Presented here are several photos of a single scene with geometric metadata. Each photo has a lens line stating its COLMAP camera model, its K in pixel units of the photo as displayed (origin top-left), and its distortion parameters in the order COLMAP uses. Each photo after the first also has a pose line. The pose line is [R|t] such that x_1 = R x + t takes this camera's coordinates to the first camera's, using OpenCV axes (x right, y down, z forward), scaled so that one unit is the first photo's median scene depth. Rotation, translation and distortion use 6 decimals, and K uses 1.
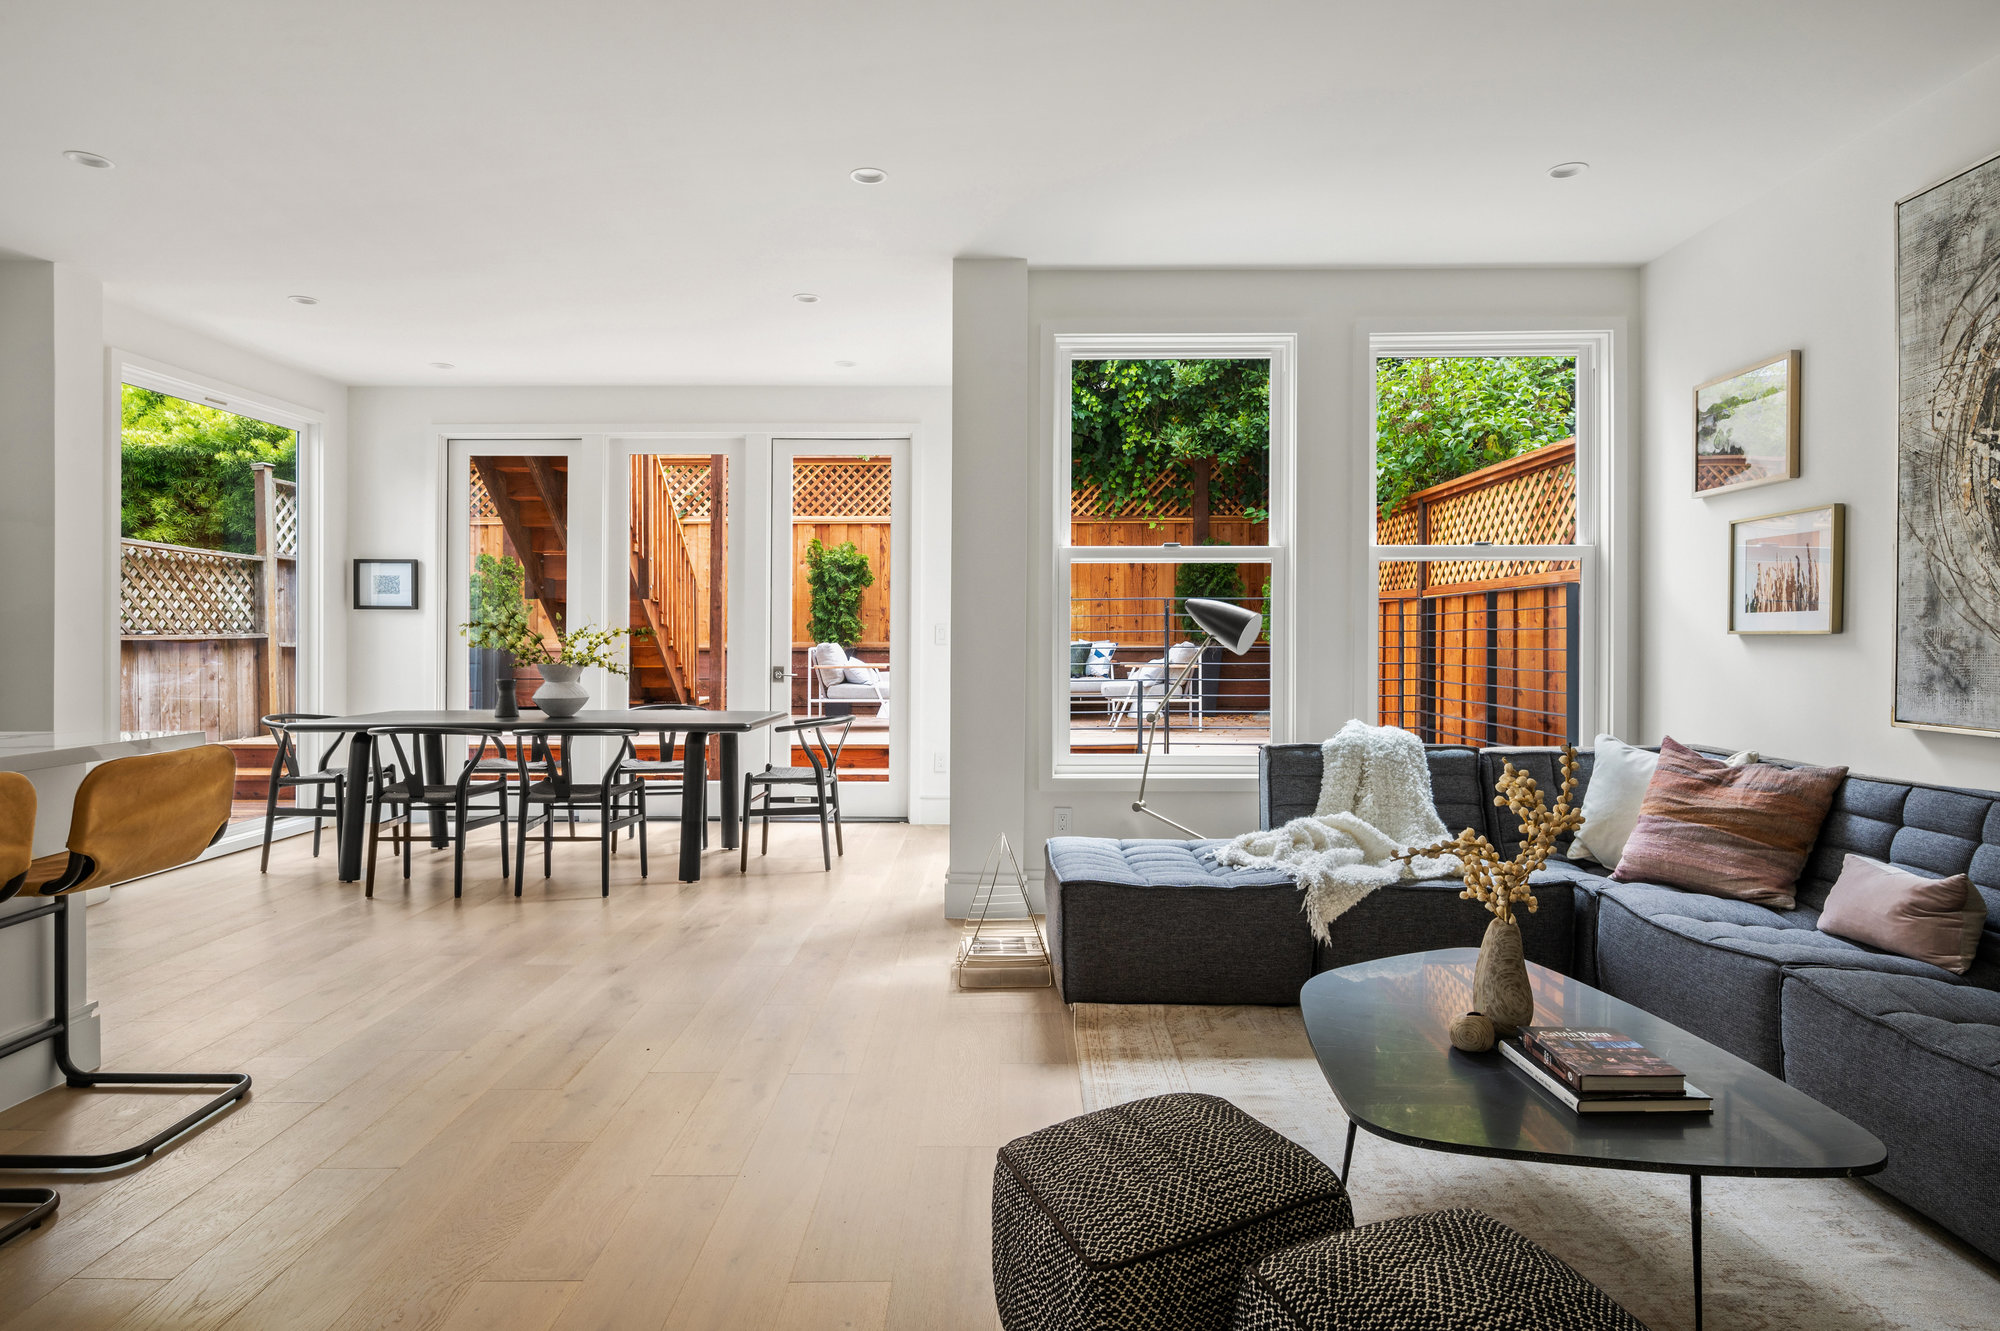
lens RADIAL K [[1098.8, 0, 1005.0], [0, 1098.8, 641.2], [0, 0, 1]] dist [-0.000617, 0.001944]
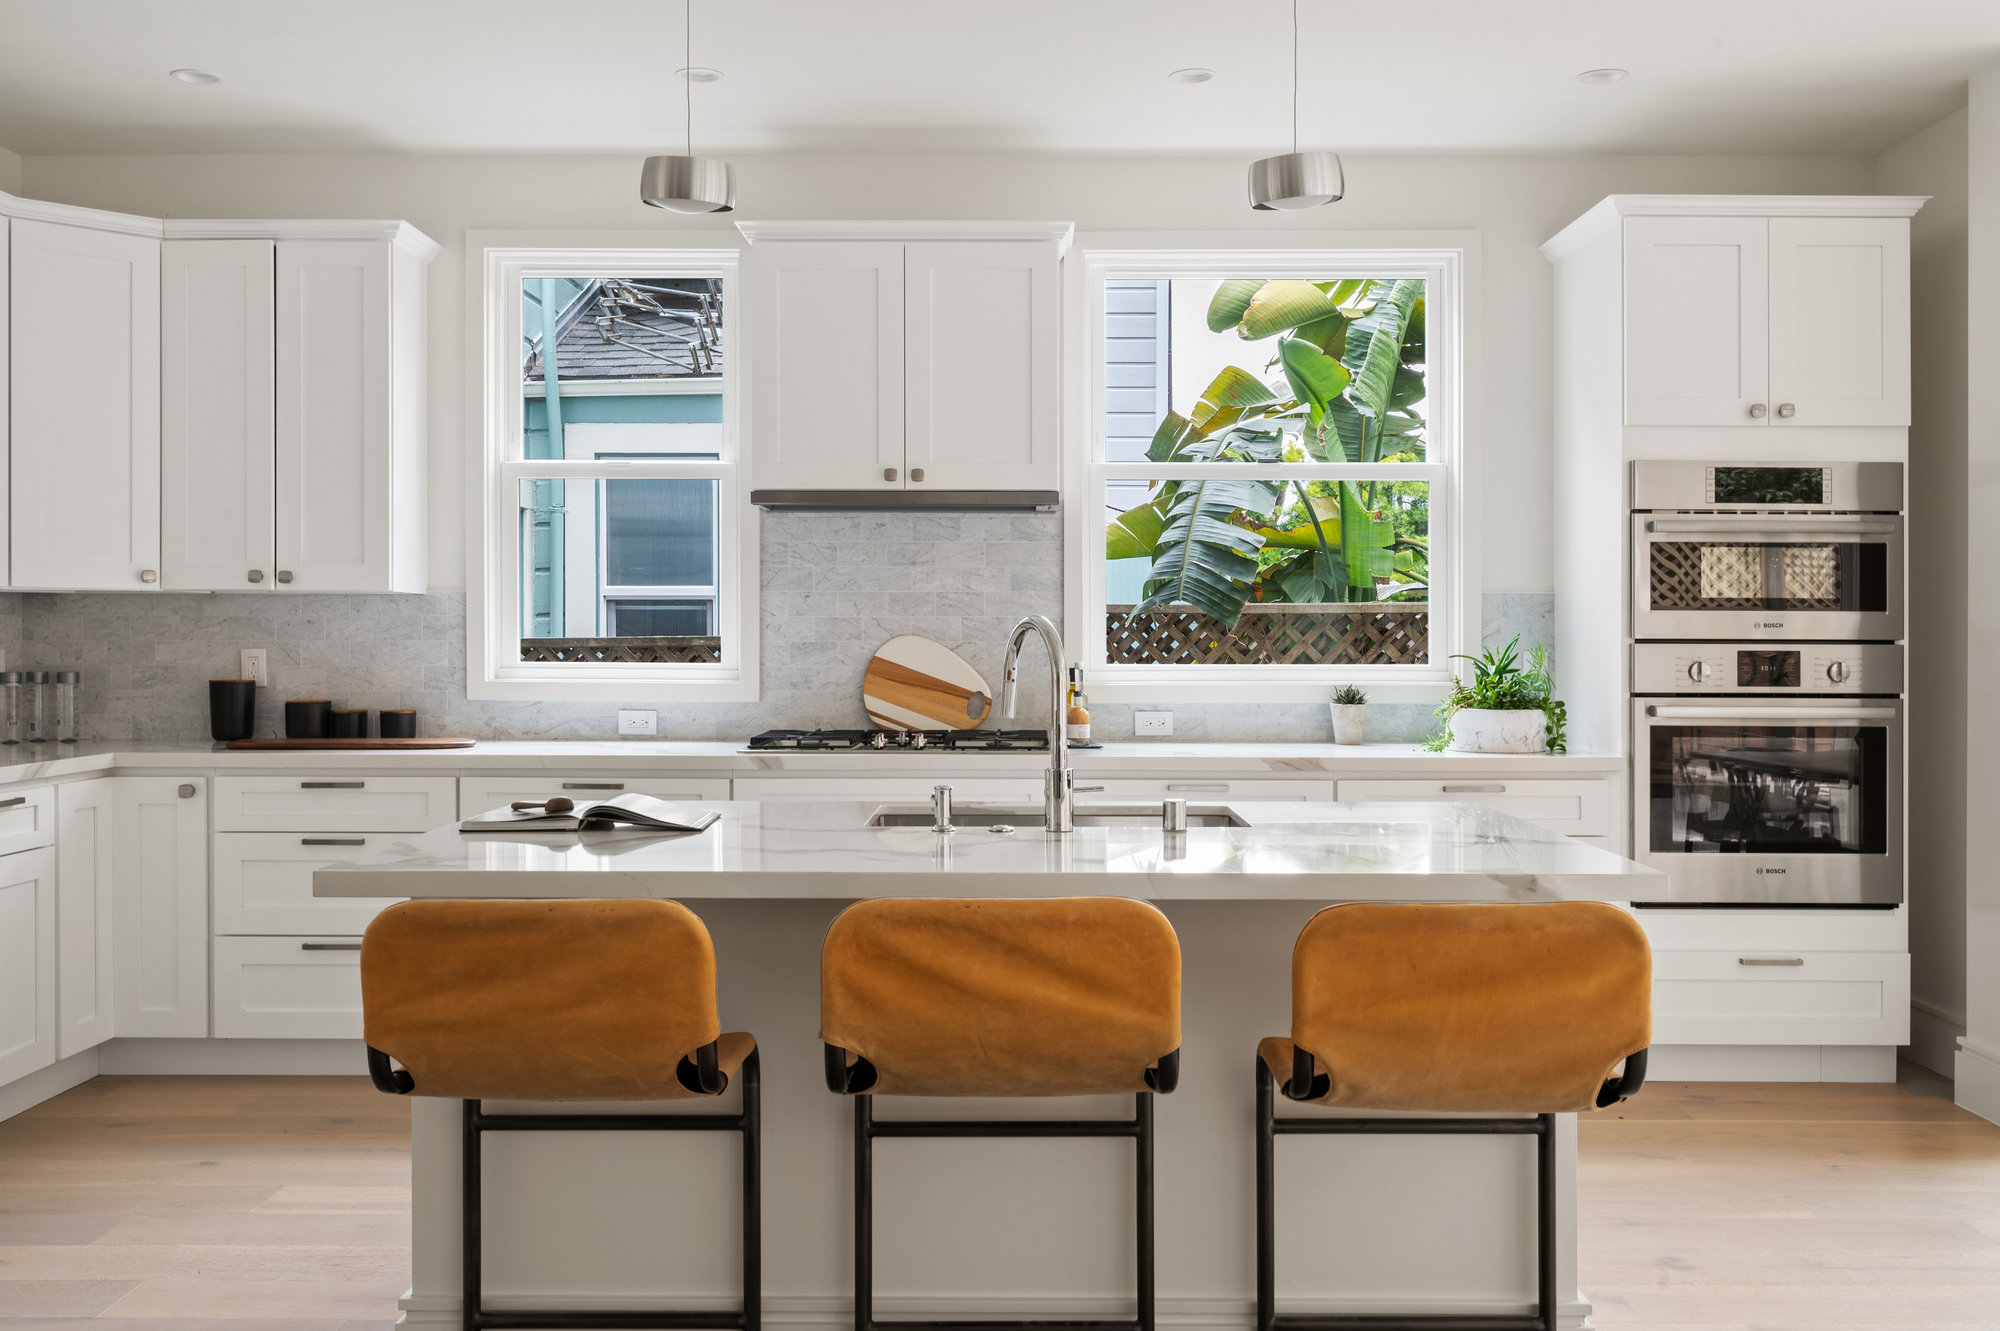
lens RADIAL K [[1732.6, 0, 1005.3], [0, 1732.6, 646.3], [0, 0, 1]] dist [-0.005051, 0.006029]
pose [[0.001985, 0.008306, -0.999964, 0.044897], [-0.010067, 0.999915, 0.008286, -0.013389], [0.999947, 0.010050, 0.002068, 0.293795]]
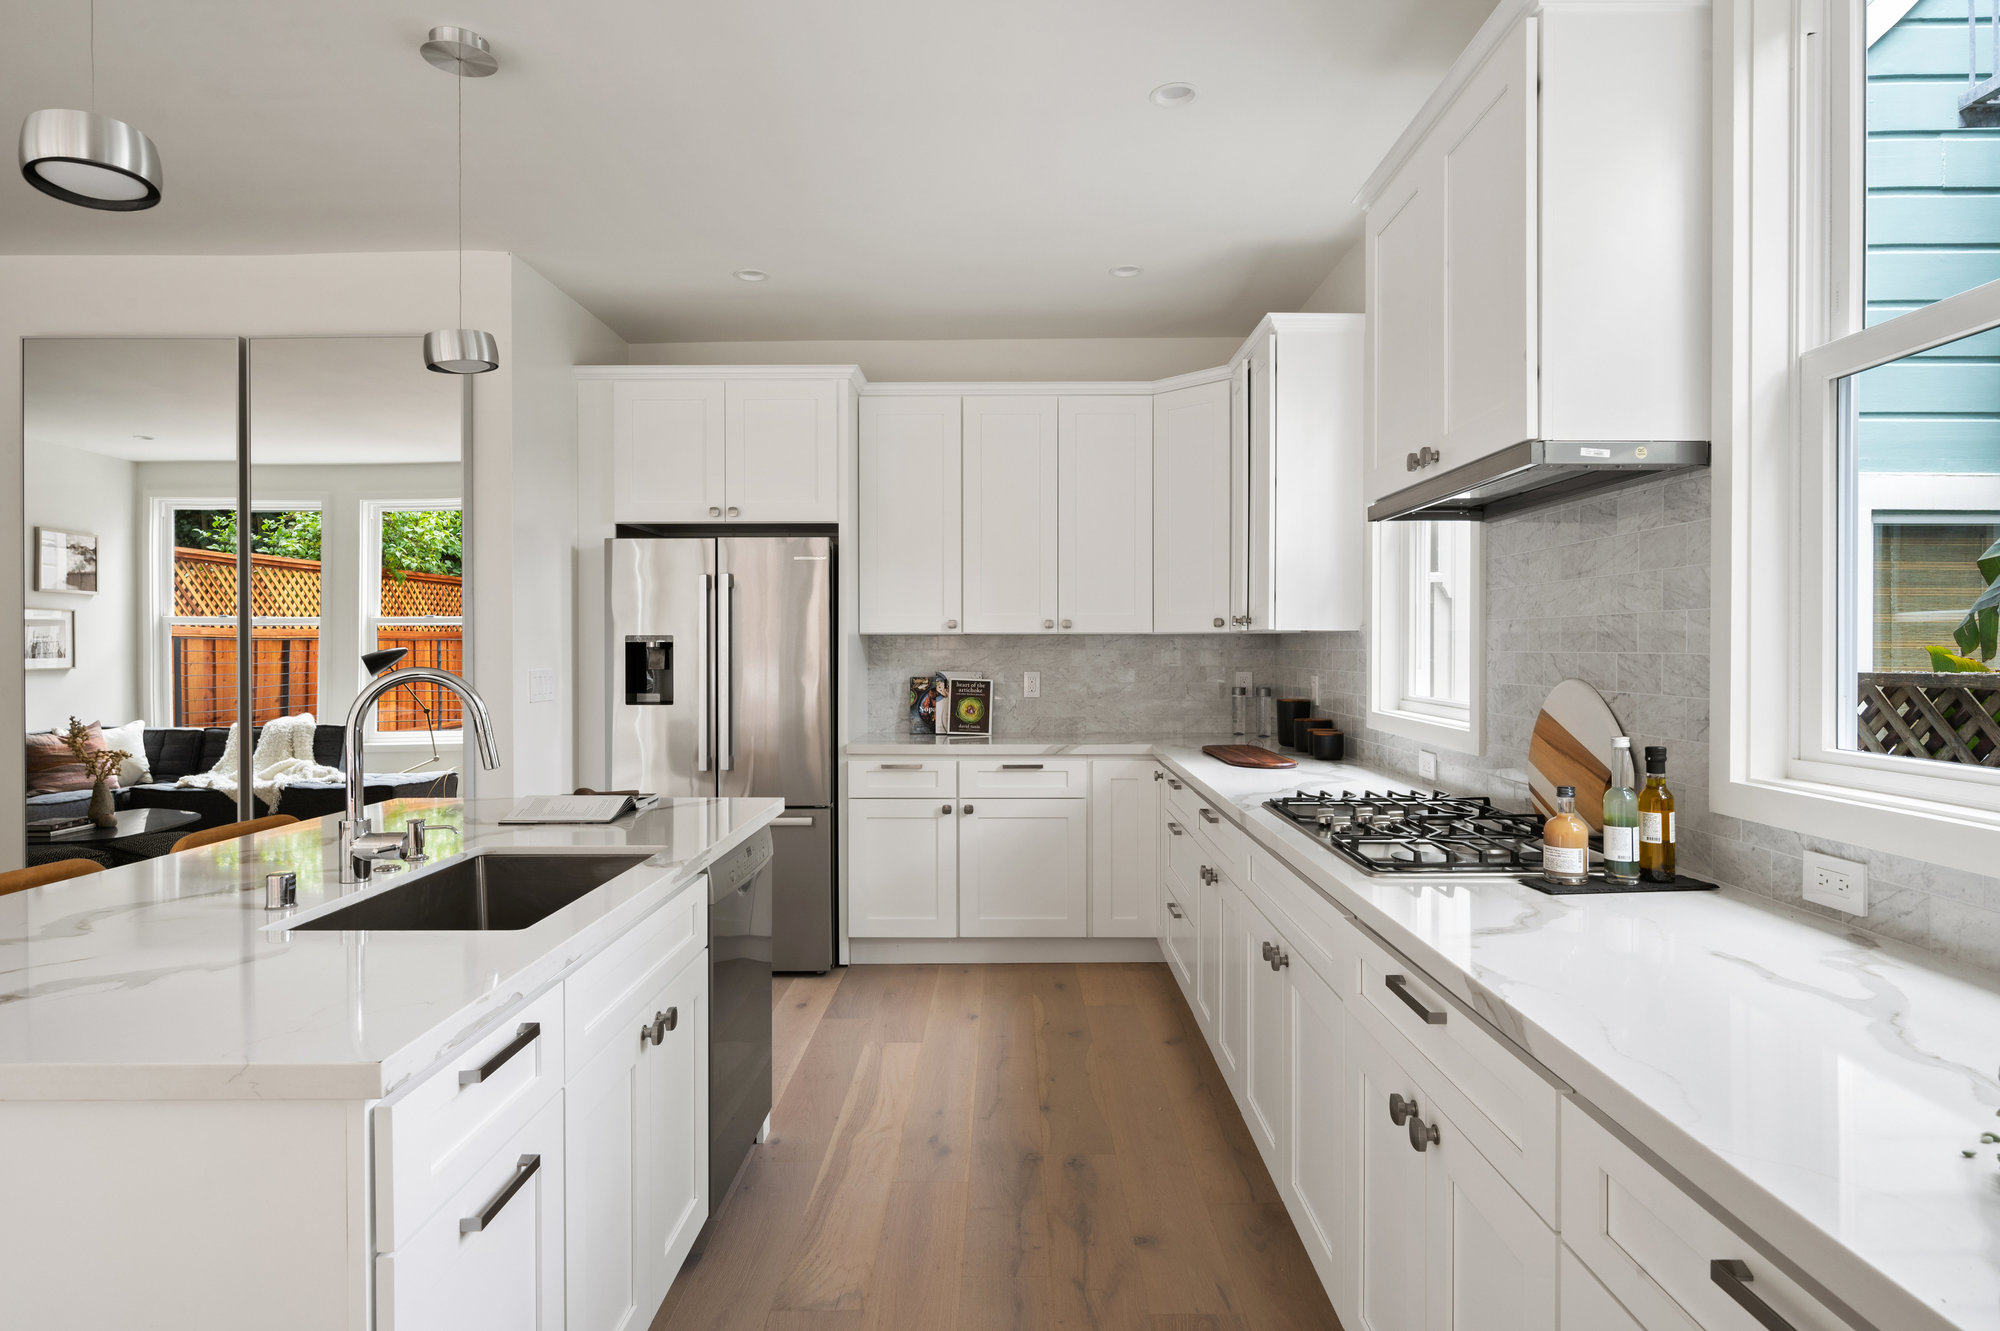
lens RADIAL K [[1118.4, 0, 1000.0], [0, 1118.4, 665.5], [0, 0, 1]] dist [0.002091, 0.000748]
pose [[-0.999994, 0.003520, -0.000731, -0.559972], [0.003501, 0.999677, 0.025162, -0.025232], [0.000819, 0.025160, -0.999683, 0.597891]]
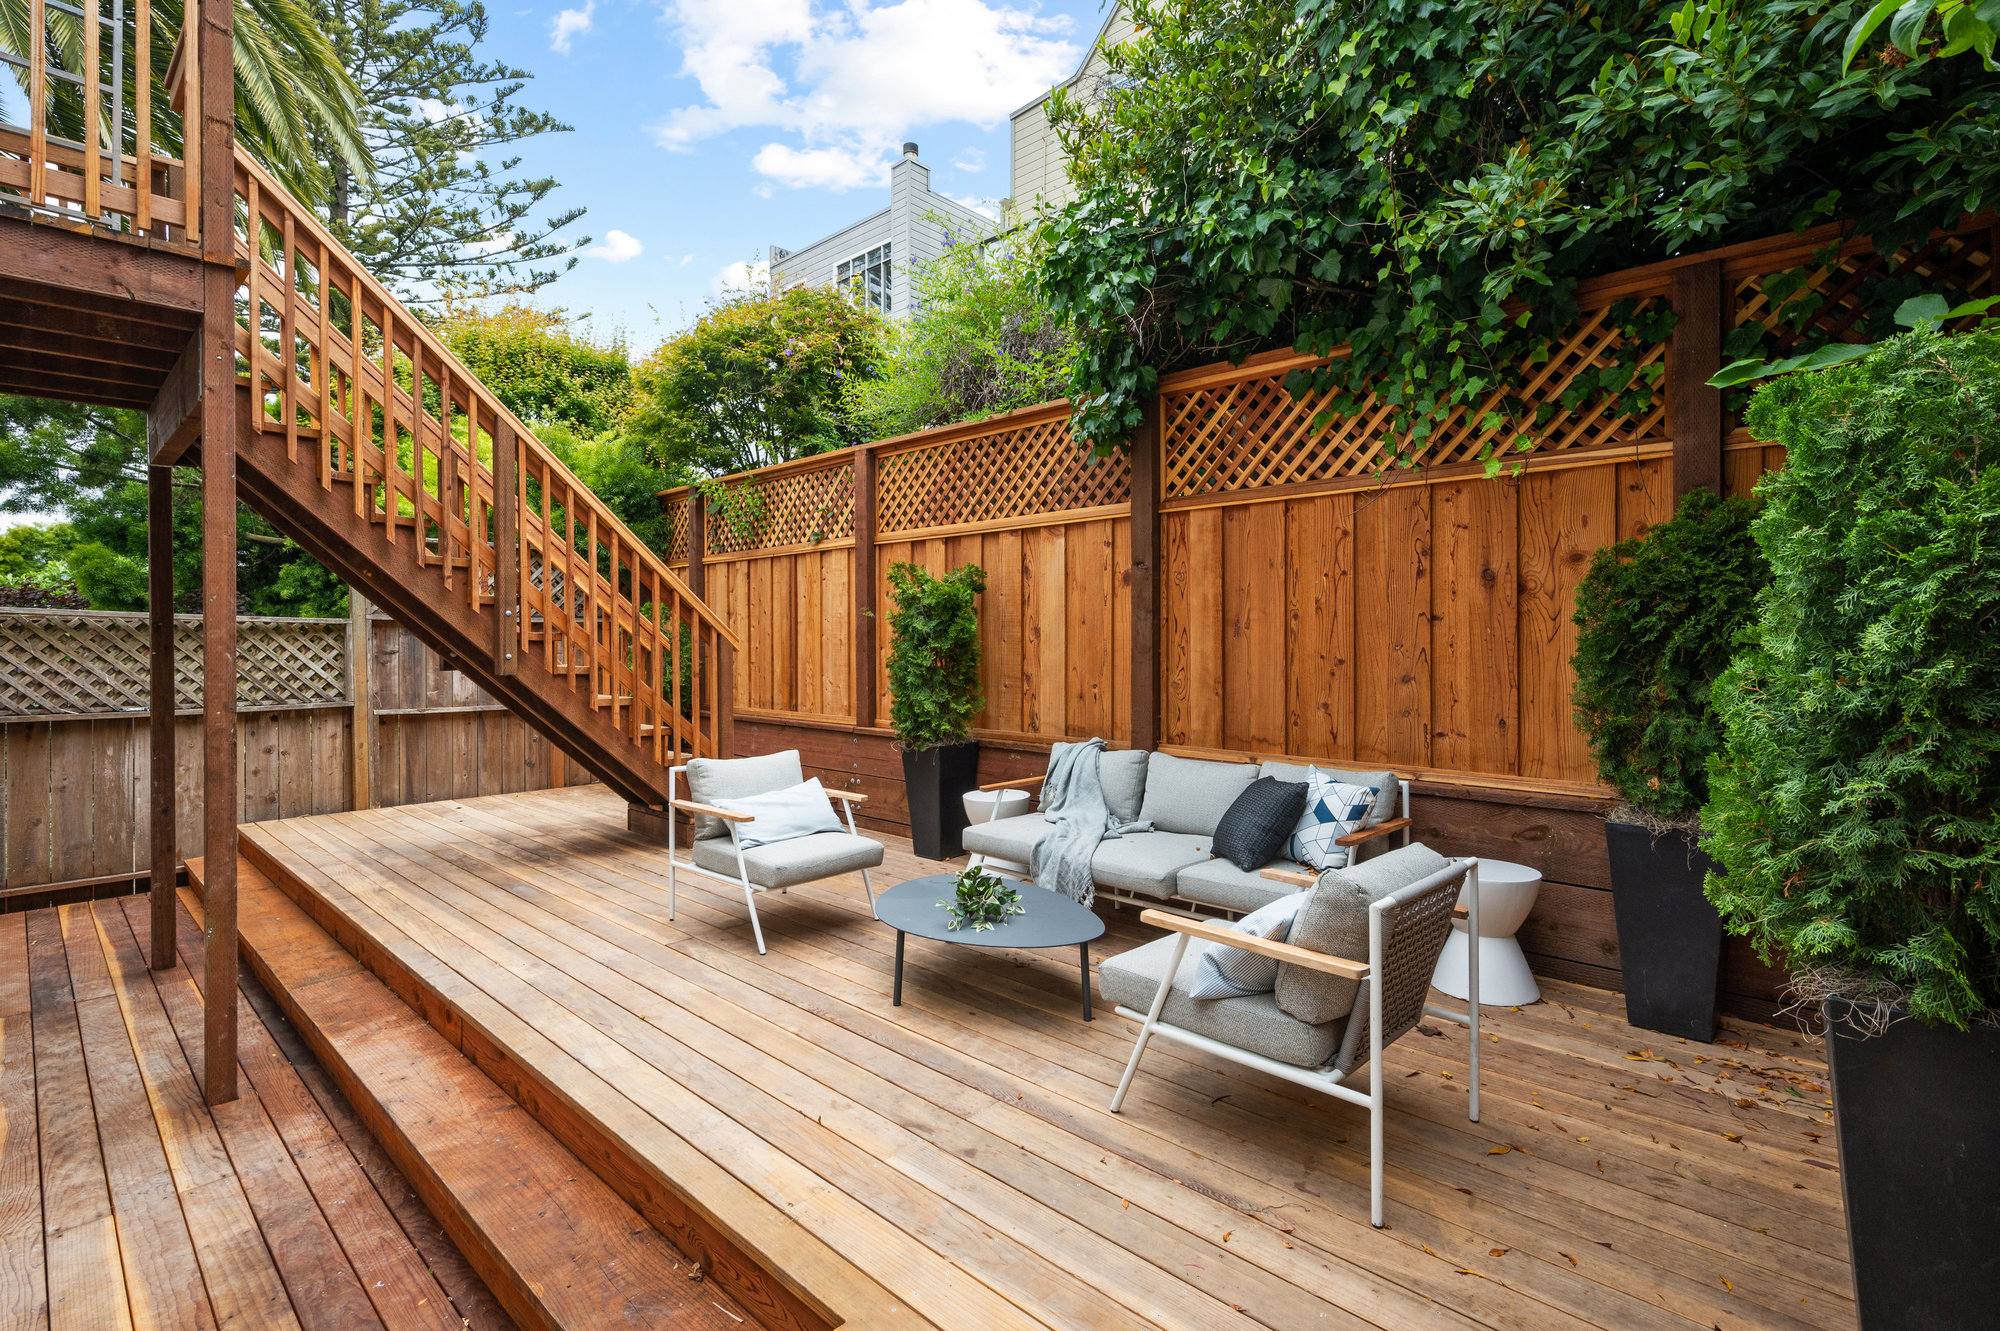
lens RADIAL K [[934.7, 0, 1008.3], [0, 934.7, 642.4], [0, 0, 1]] dist [0.001088, -0.000522]
pose [[0.740784, 0.001516, -0.671741, 0.355992], [-0.002974, 0.999995, -0.001023, -0.076523], [0.671736, 0.002755, 0.740785, 1.043108]]
